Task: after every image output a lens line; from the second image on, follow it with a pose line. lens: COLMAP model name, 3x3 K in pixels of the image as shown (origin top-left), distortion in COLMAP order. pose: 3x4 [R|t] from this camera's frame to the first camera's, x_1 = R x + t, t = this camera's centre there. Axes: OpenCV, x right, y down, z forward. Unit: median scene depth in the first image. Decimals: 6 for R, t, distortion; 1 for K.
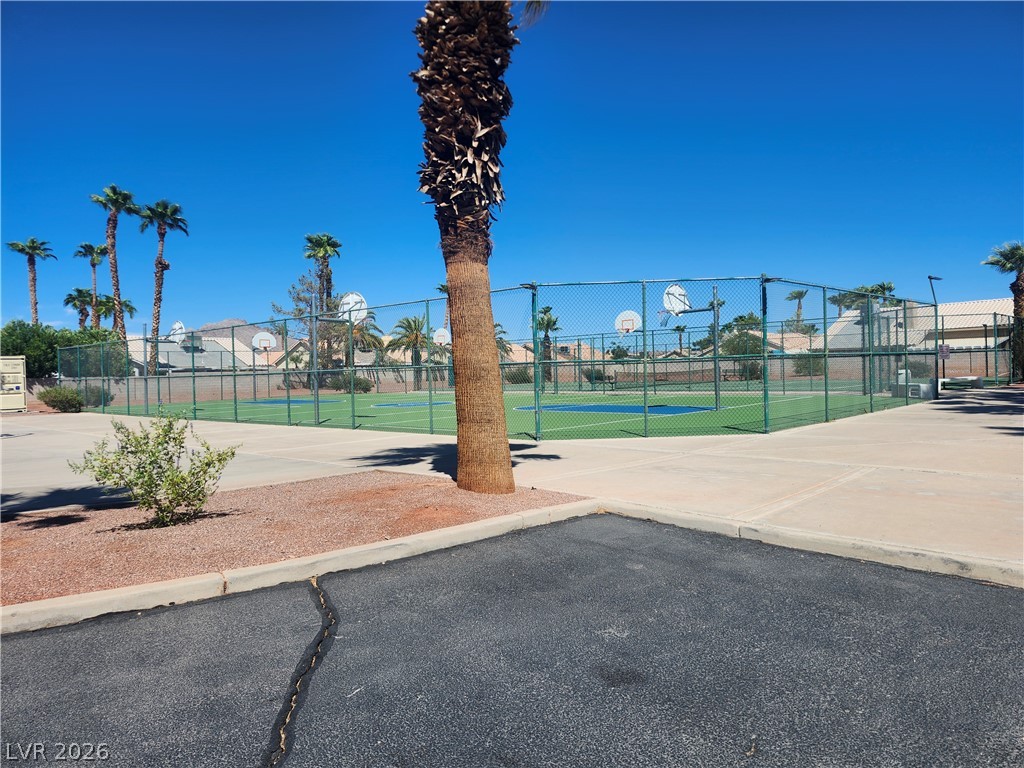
lens RADIAL K [[700.9, 0, 515.1], [0, 700.9, 384.7], [0, 0, 1]] dist [0.088600, -0.105353]
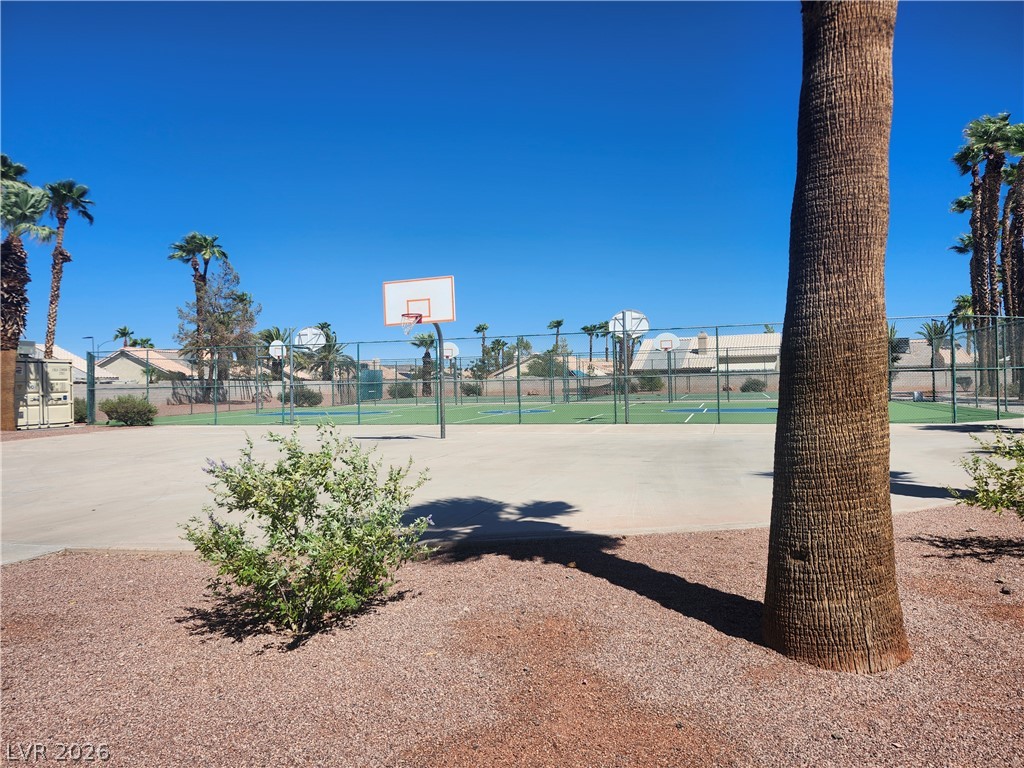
lens RADIAL K [[700.9, 0, 515.1], [0, 700.9, 384.7], [0, 0, 1]] dist [0.088600, -0.105353]
pose [[0.894136, 0.006014, 0.447754, -0.393360], [0.007290, 0.999582, -0.027984, 0.010881], [-0.447736, 0.028286, 0.893719, 0.014737]]
